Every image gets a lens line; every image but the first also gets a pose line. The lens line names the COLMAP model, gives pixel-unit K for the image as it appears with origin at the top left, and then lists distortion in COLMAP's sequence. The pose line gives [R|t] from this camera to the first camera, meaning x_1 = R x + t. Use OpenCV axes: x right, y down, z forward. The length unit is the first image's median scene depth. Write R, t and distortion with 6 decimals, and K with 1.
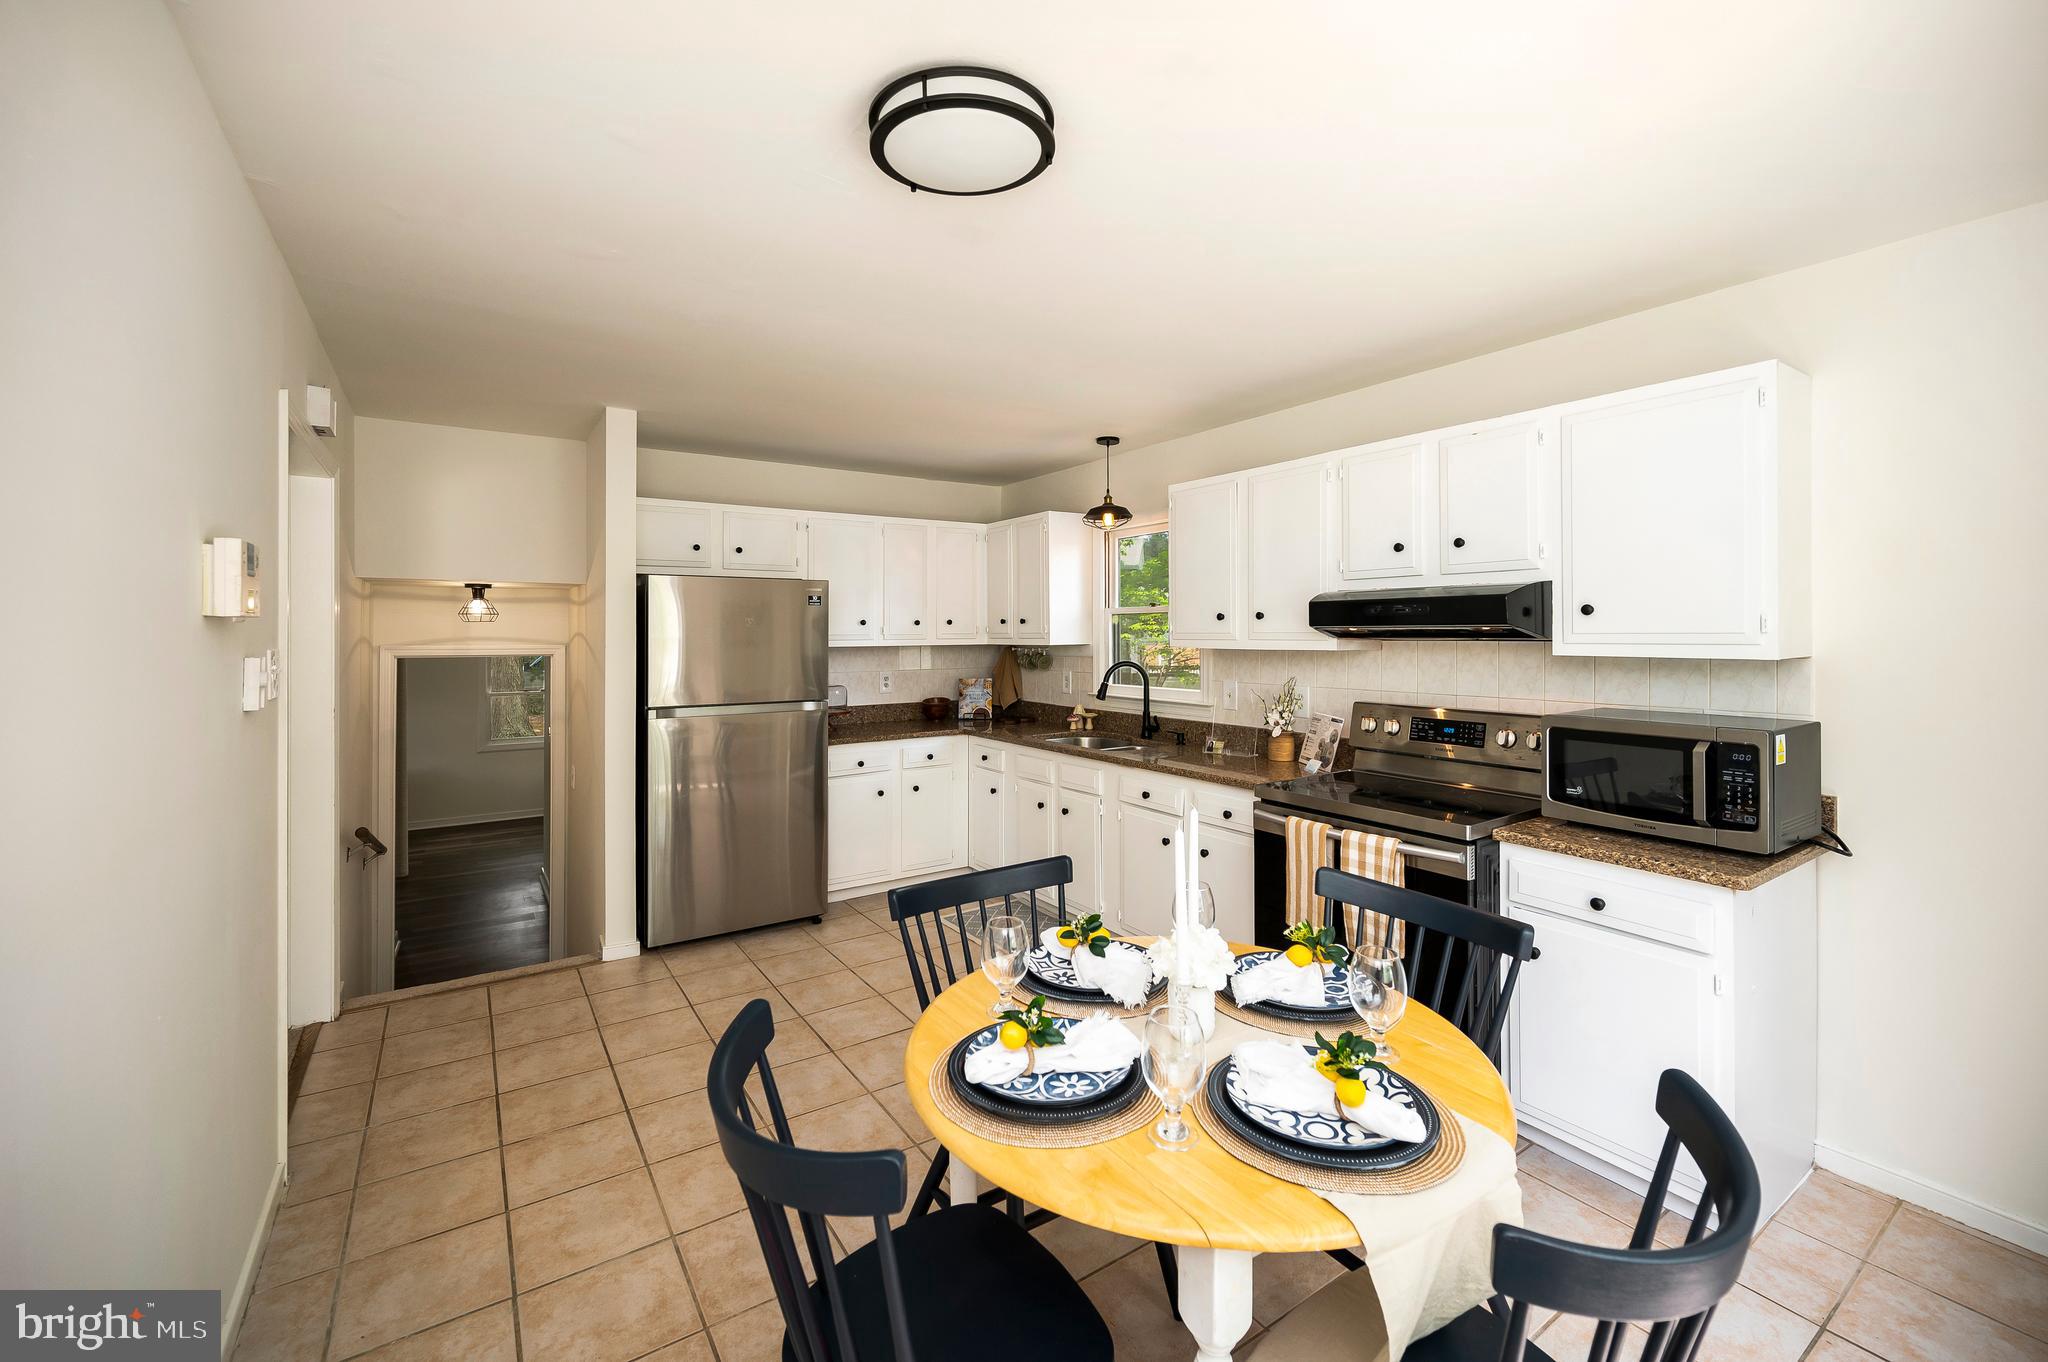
lens RADIAL K [[849.3, 0, 1025.7], [0, 849.3, 632.1], [0, 0, 1]] dist [0.013943, -0.000004]
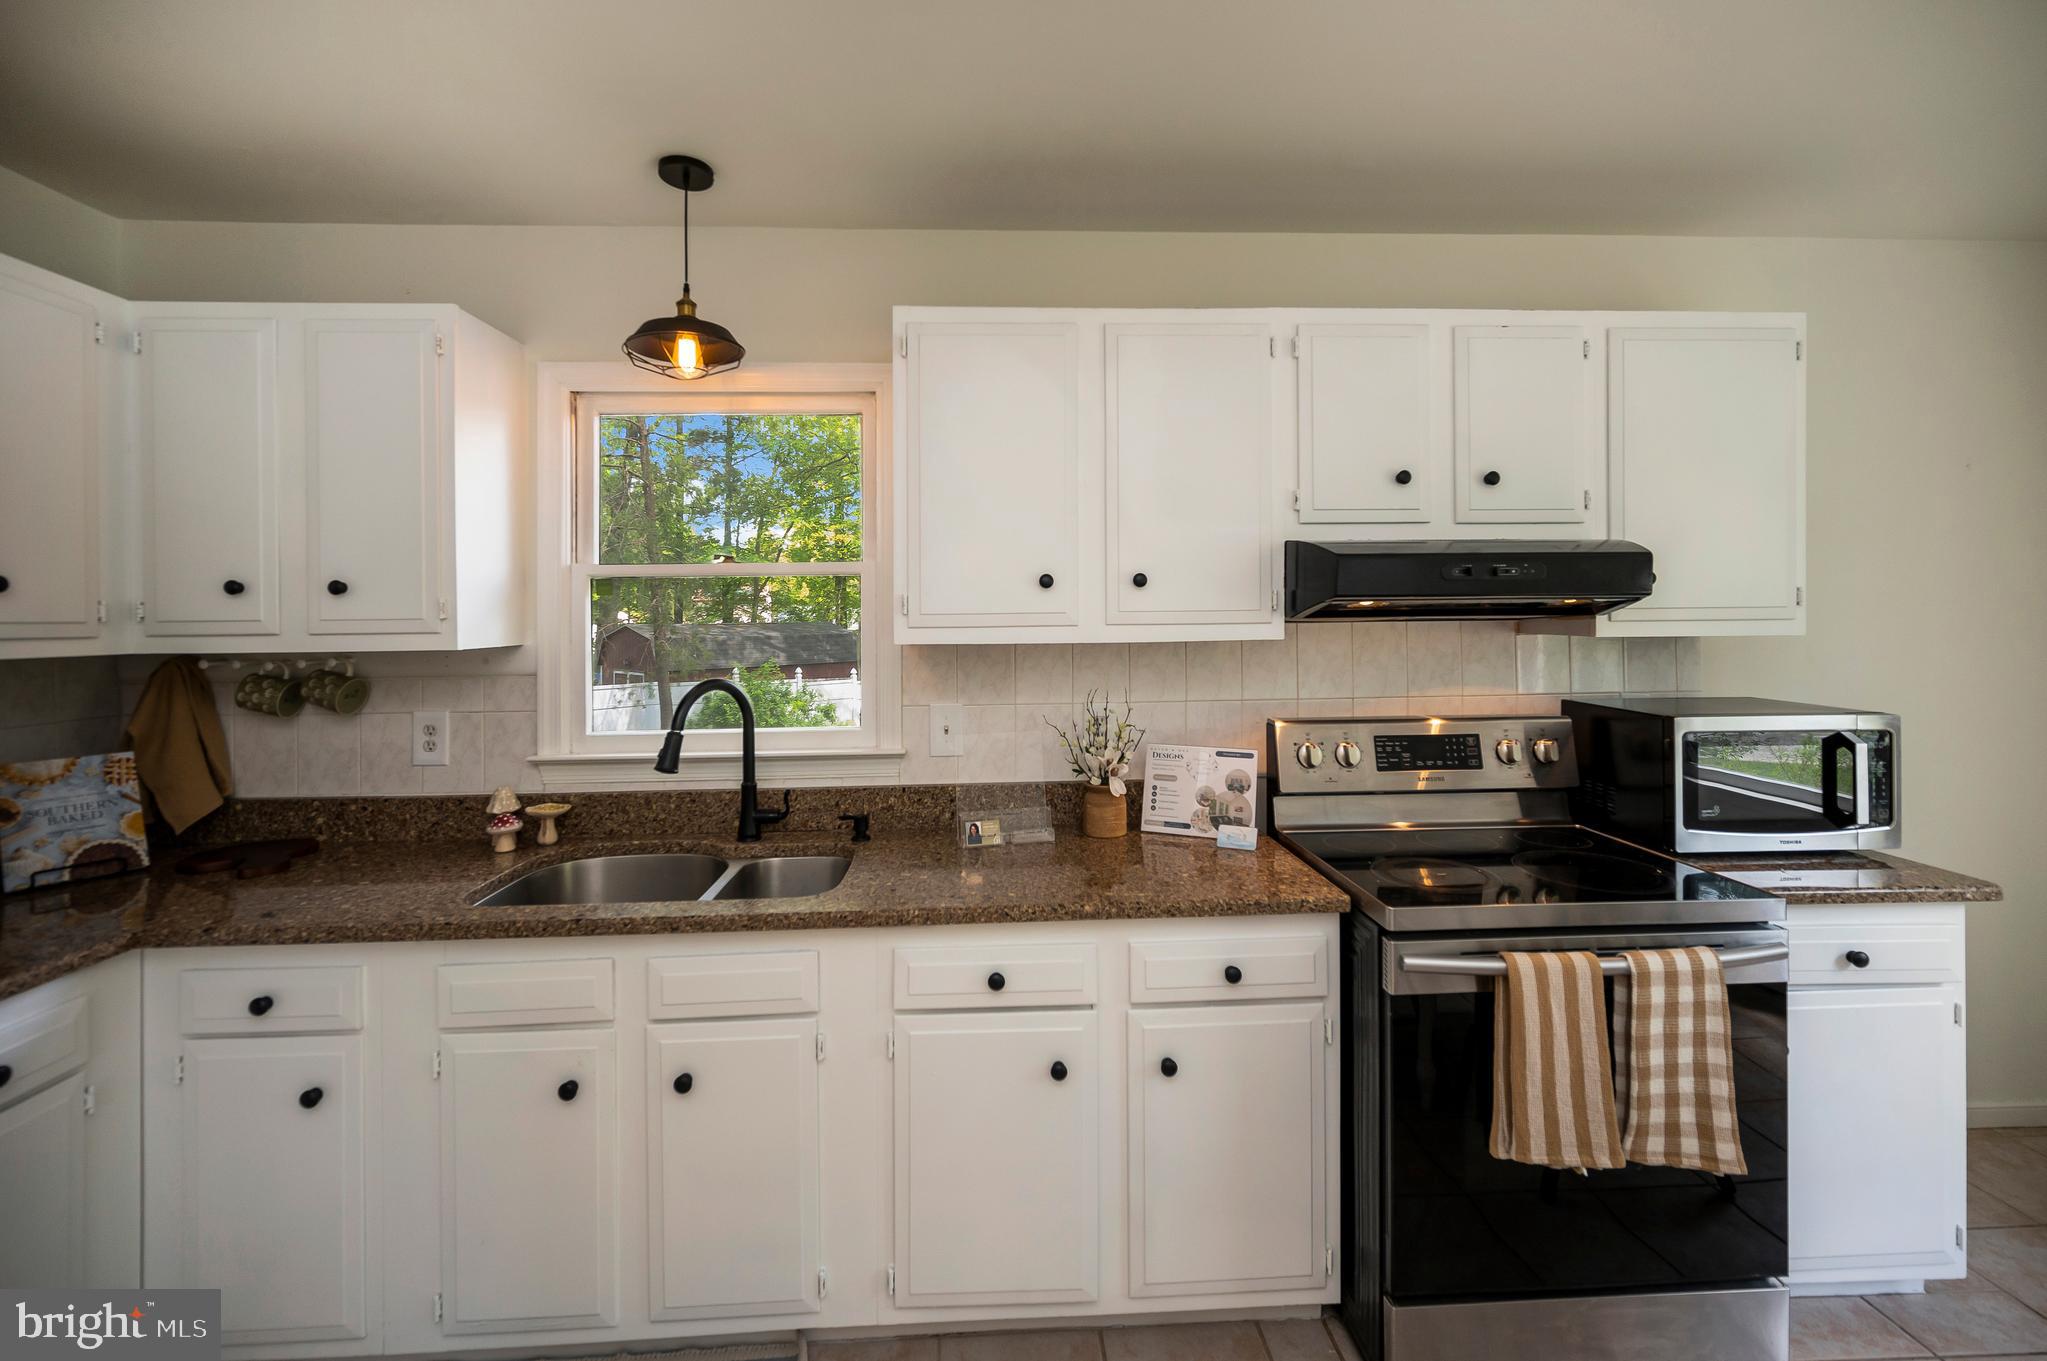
lens RADIAL K [[848.9, 0, 1025.2], [0, 848.9, 631.7], [0, 0, 1]] dist [0.013943, -0.000004]
pose [[0.529229, -0.000388, 0.848479, -0.183211], [0.009446, 0.999941, -0.005435, 0.013651], [-0.848427, 0.010891, 0.529201, 0.629095]]
